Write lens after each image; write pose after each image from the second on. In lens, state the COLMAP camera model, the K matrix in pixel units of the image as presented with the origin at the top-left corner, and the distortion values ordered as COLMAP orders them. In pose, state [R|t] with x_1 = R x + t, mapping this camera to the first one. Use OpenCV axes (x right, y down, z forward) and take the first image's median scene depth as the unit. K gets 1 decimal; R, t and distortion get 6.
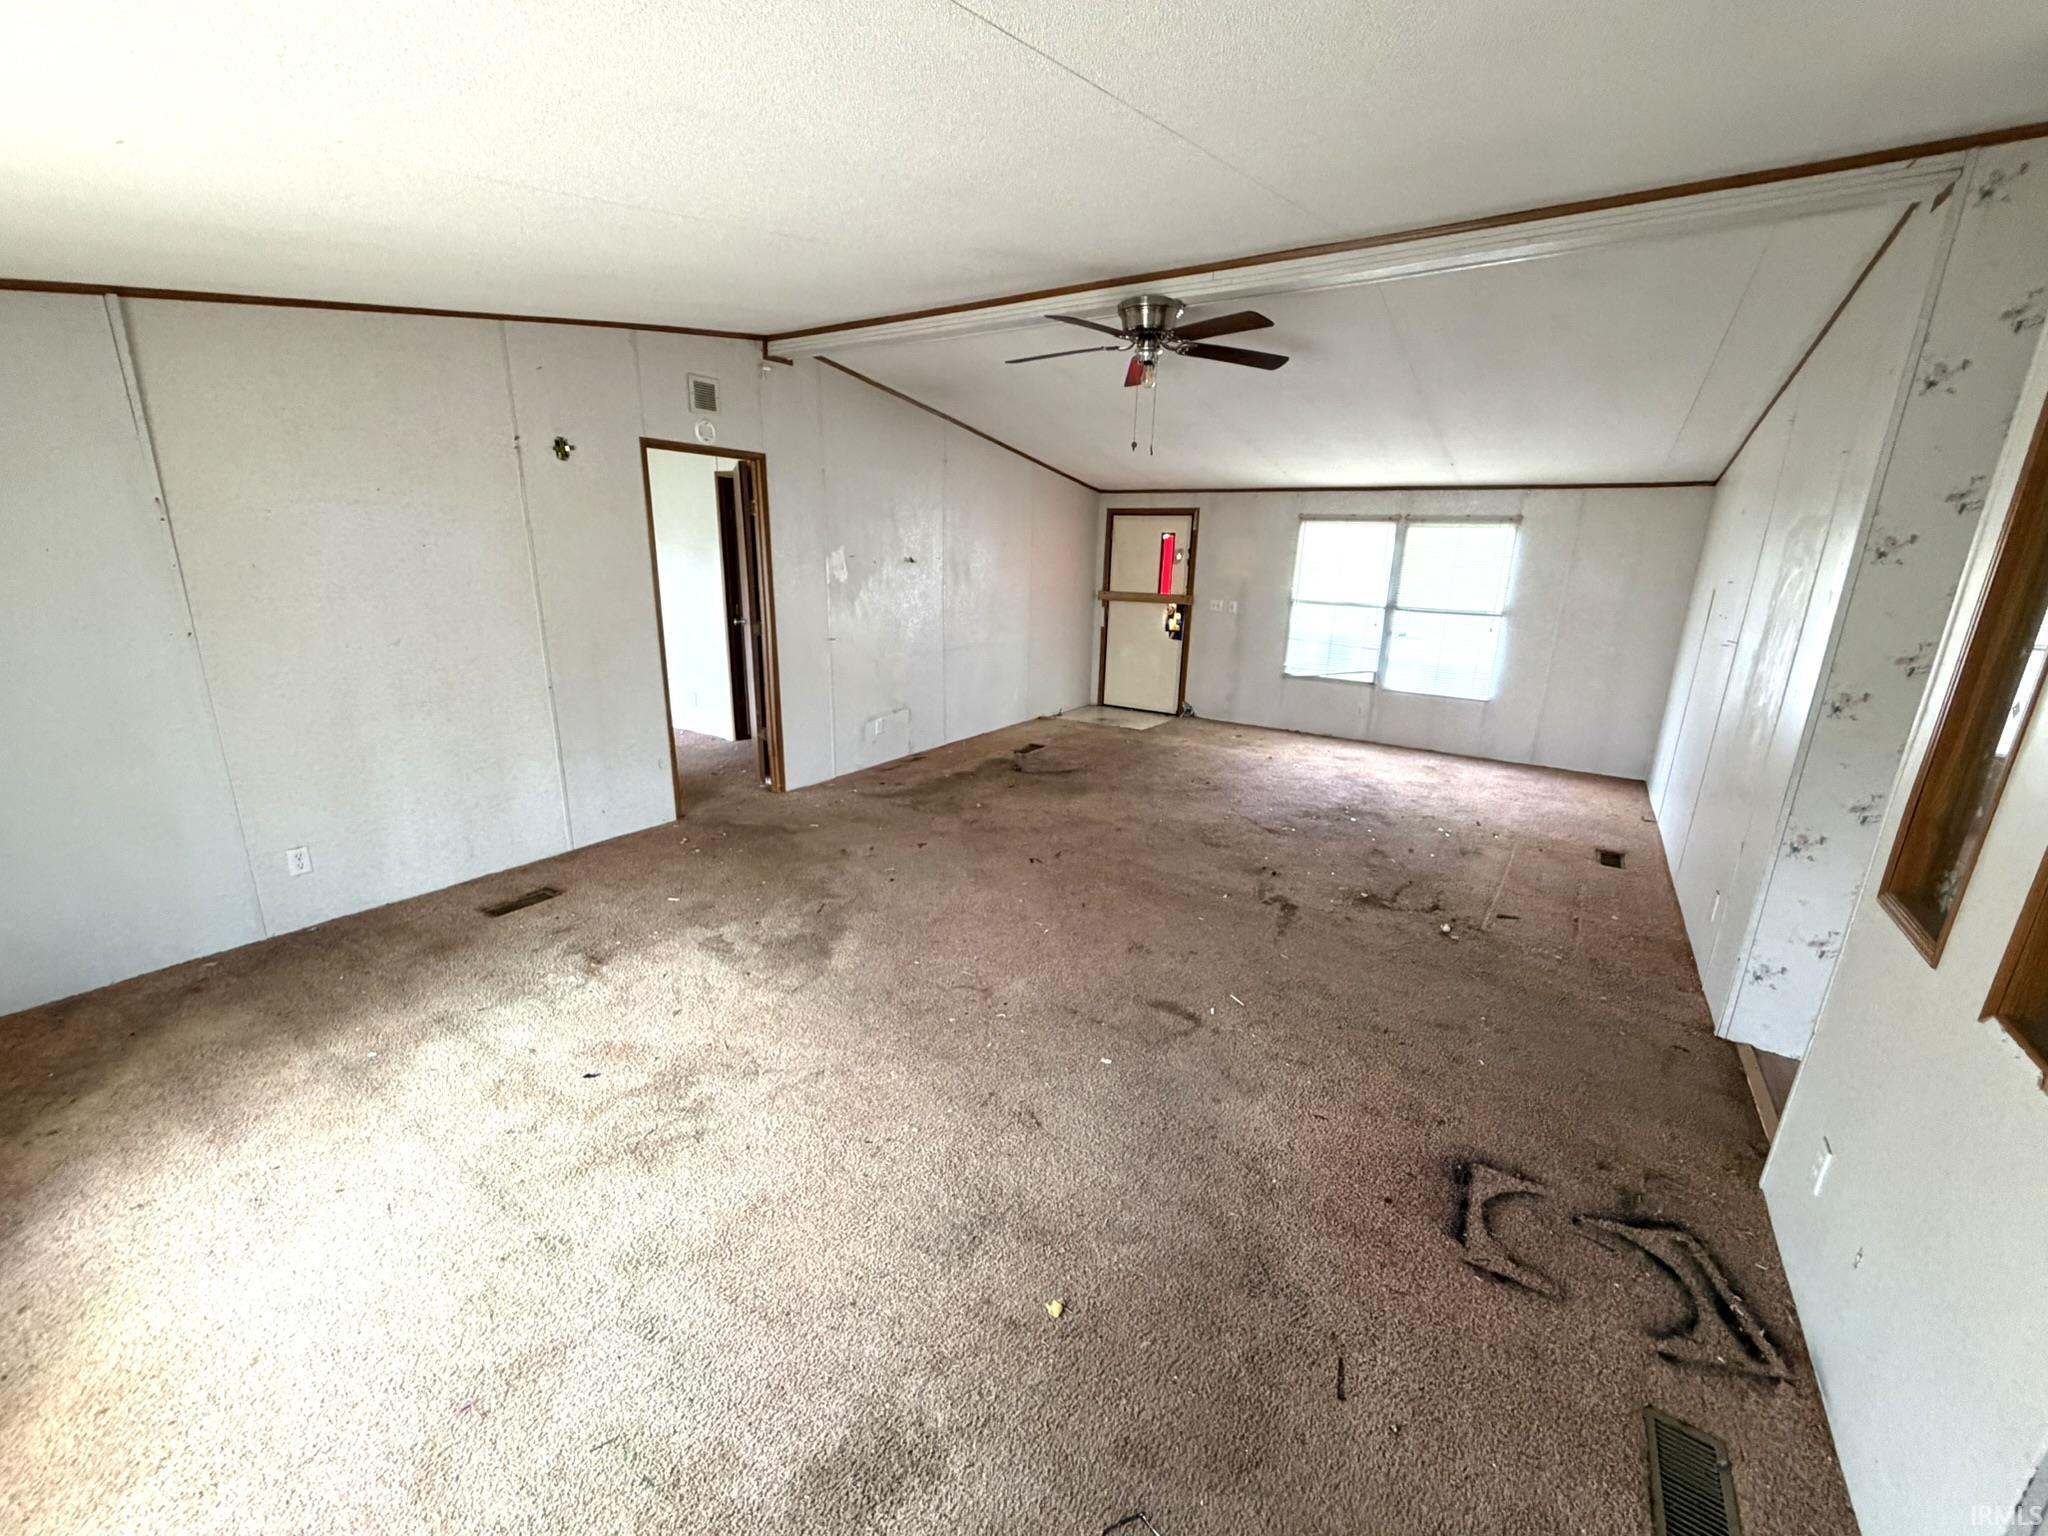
lens RADIAL K [[825.5, 0, 1019.3], [0, 825.5, 767.5], [0, 0, 1]] dist [0.009320, 0.000294]
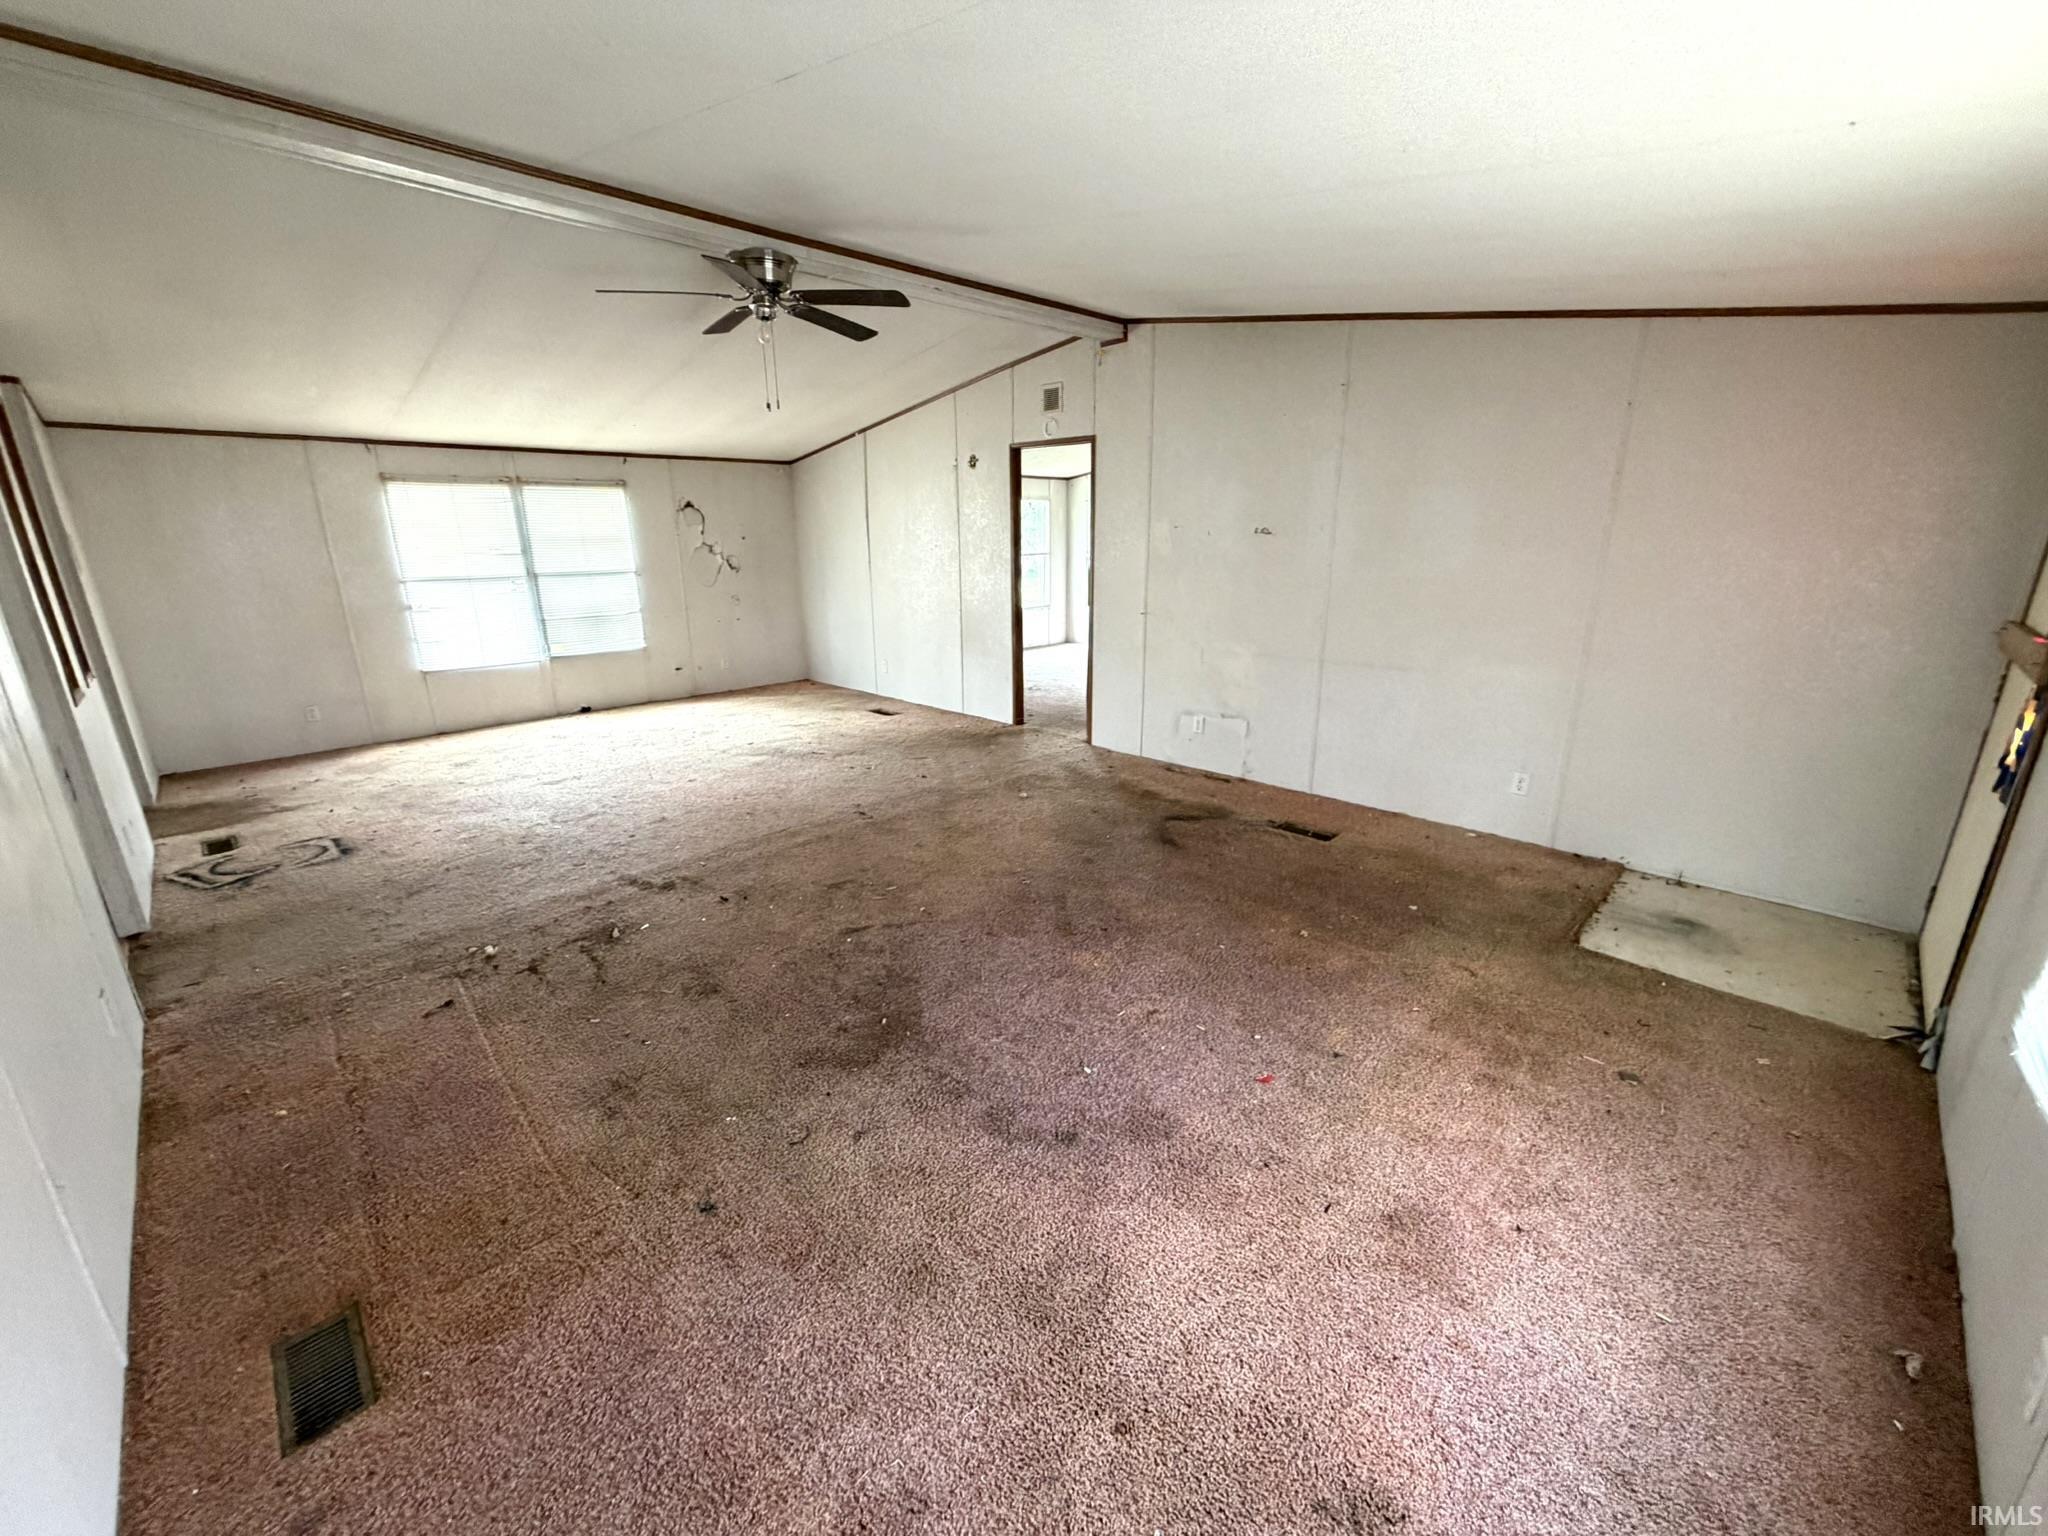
lens RADIAL K [[825.5, 0, 1019.3], [0, 825.5, 767.5], [0, 0, 1]] dist [0.009320, 0.000294]
pose [[-0.207378, 0.250493, -0.945647, 0.818152], [-0.252641, 0.920155, 0.299144, -0.257595], [0.945075, 0.300945, -0.127535, 1.104809]]
